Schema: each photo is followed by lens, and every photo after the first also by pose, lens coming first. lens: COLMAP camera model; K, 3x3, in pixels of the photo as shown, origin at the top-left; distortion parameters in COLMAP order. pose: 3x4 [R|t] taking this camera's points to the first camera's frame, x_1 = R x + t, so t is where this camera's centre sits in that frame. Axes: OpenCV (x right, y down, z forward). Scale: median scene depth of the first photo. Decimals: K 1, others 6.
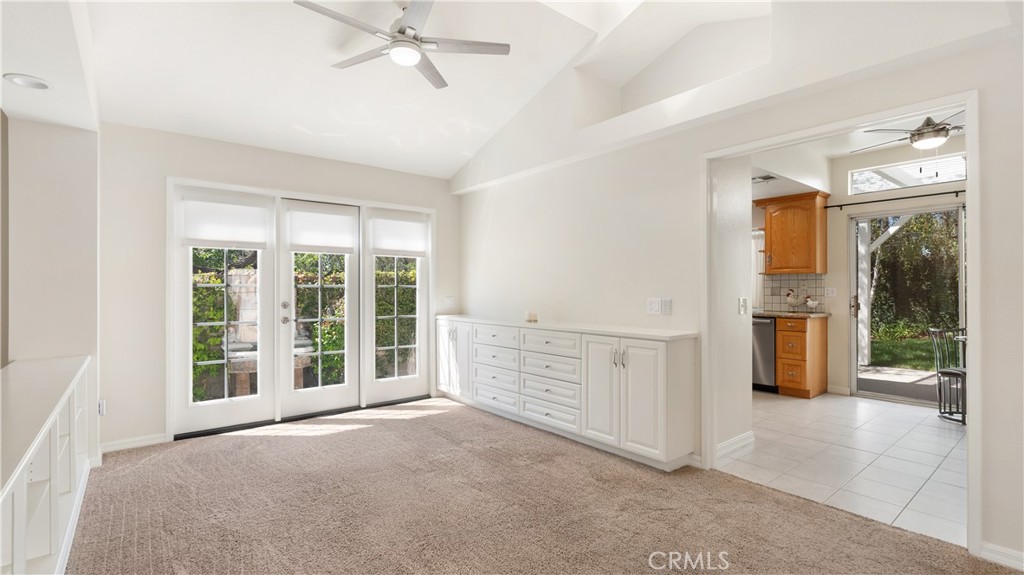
lens RADIAL K [[469.9, 0, 515.1], [0, 469.9, 288.8], [0, 0, 1]] dist [0.002062, 0.001906]
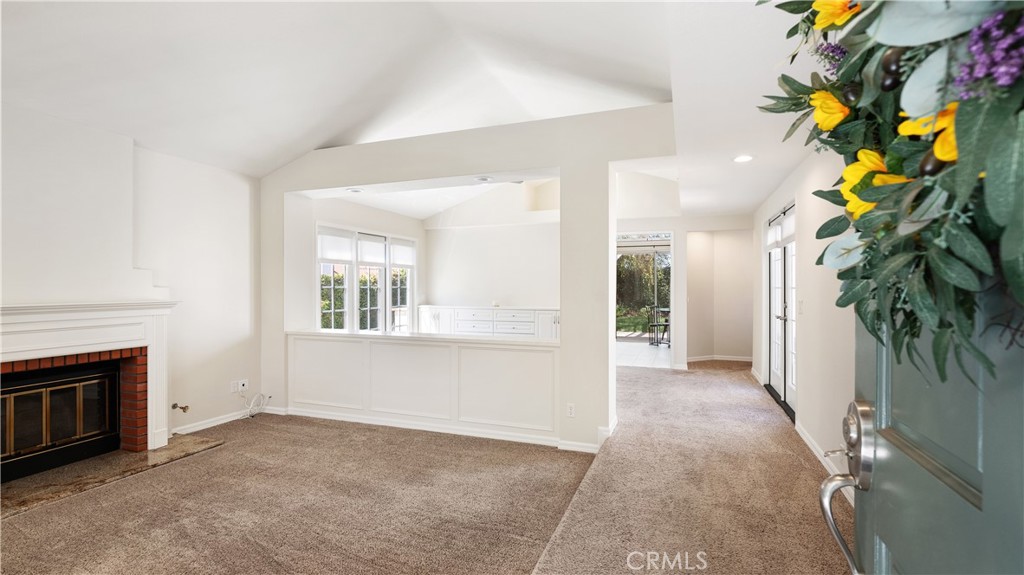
lens RADIAL K [[469.9, 0, 513.2], [0, 469.9, 288.5], [0, 0, 1]] dist [0.002062, 0.001906]
pose [[0.862065, -0.004919, 0.506773, -0.957242], [0.004154, 0.999988, 0.002639, -0.005883], [-0.506780, -0.000170, 0.862075, -0.721840]]
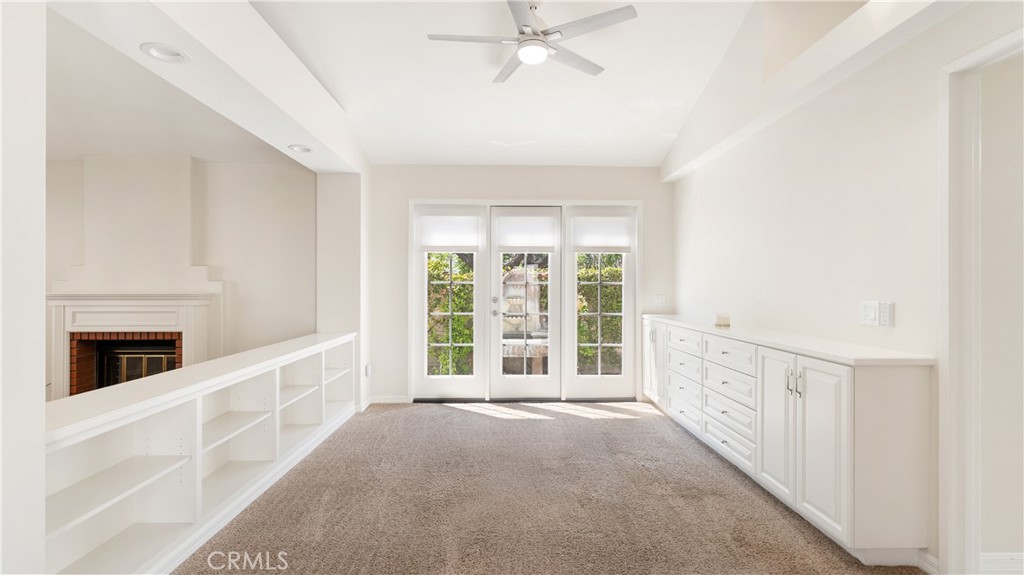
lens RADIAL K [[469.9, 0, 514.5], [0, 469.9, 286.7], [0, 0, 1]] dist [0.002062, 0.001906]
pose [[0.792328, 0.003842, -0.610083, 0.278338], [-0.002840, 0.999993, 0.002609, -0.000710], [0.610088, -0.000335, 0.792333, 0.143068]]
